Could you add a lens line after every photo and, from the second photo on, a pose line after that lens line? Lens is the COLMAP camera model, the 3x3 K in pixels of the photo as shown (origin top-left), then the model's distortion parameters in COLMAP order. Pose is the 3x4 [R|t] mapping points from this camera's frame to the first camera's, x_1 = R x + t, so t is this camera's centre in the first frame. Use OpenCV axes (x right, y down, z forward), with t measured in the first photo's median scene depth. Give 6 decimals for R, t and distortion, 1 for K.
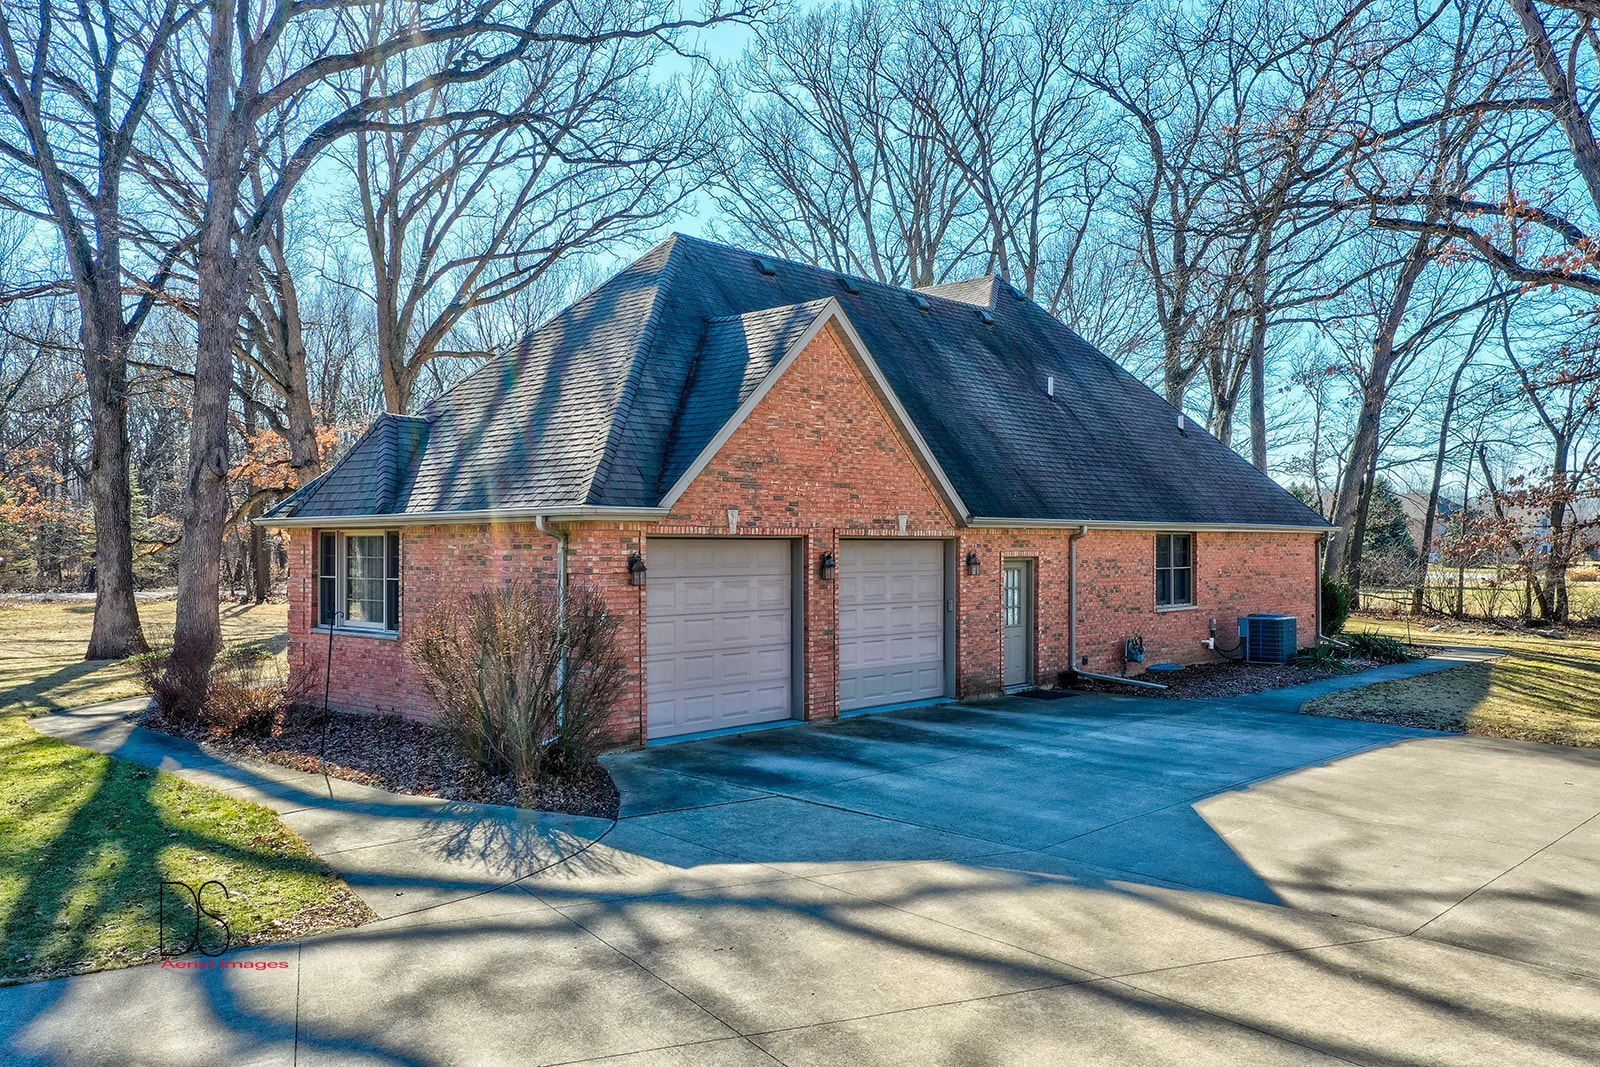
lens RADIAL K [[1271.4, 0, 800.9], [0, 1271.4, 537.0], [0, 0, 1]] dist [0.037917, 0.017506]
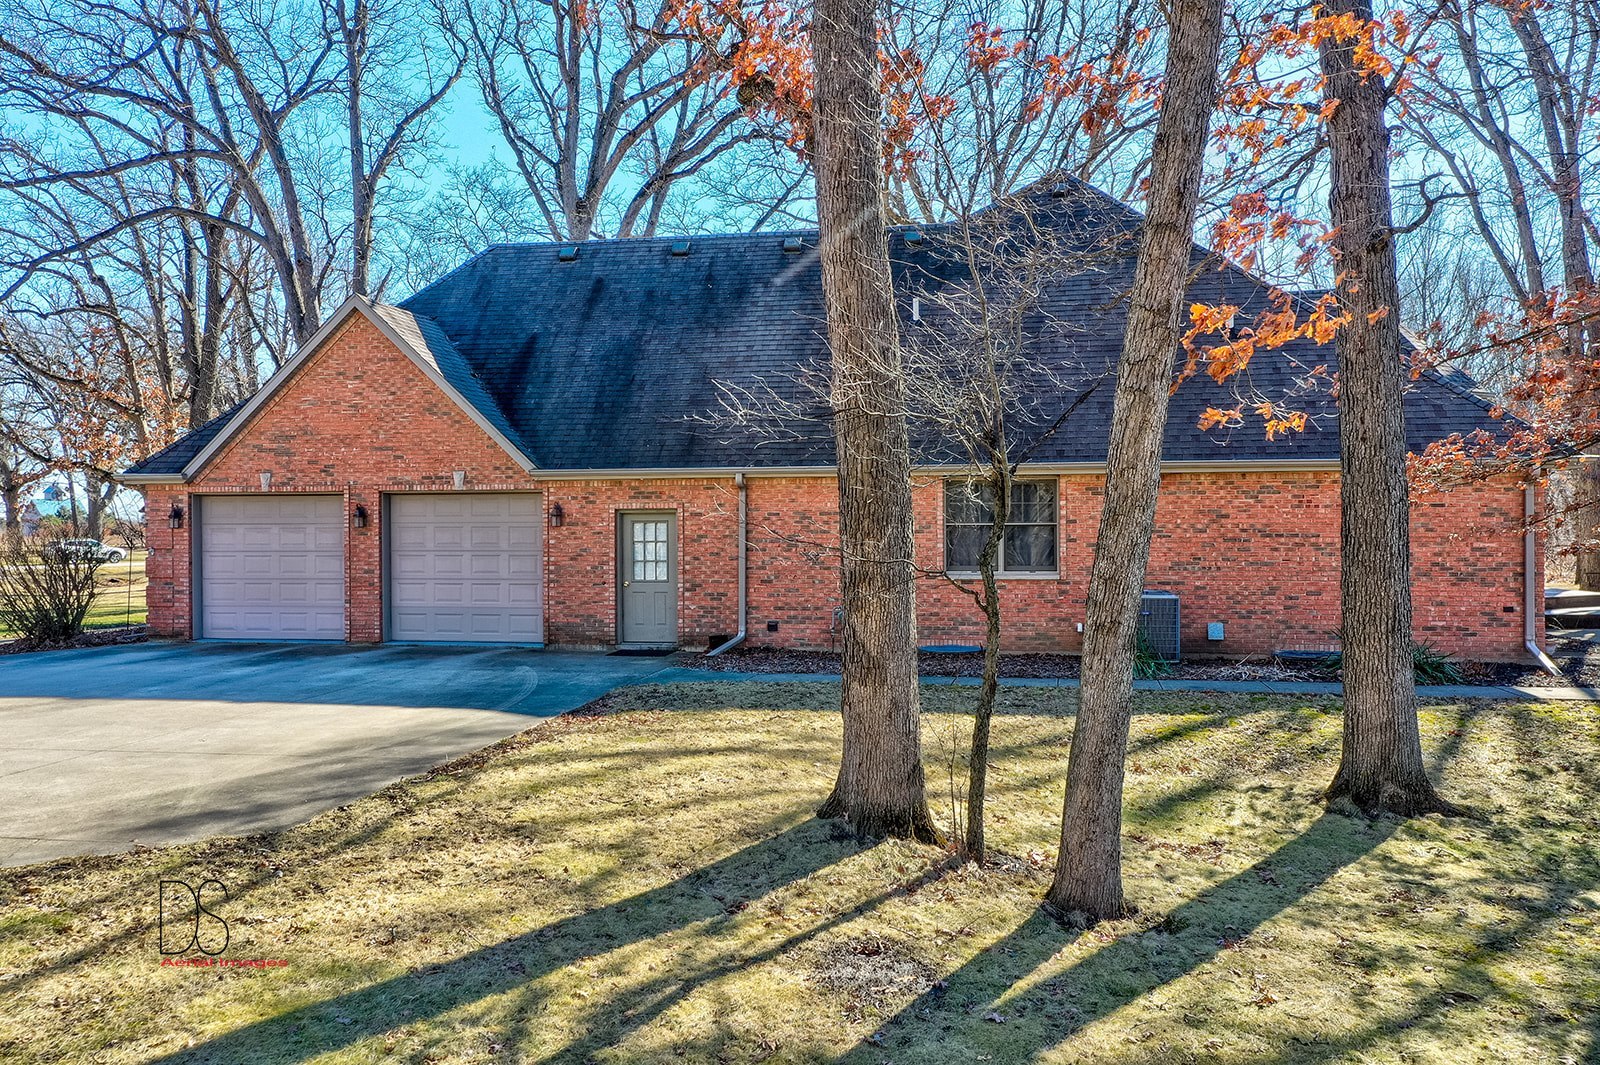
lens RADIAL K [[1271.4, 0, 800.5], [0, 1271.4, 534.8], [0, 0, 1]] dist [0.037917, 0.017506]
pose [[0.525434, -0.010307, -0.850772, 1.212449], [0.005907, 0.999947, -0.008466, 0.050634], [0.850814, -0.000577, 0.525467, 0.684996]]
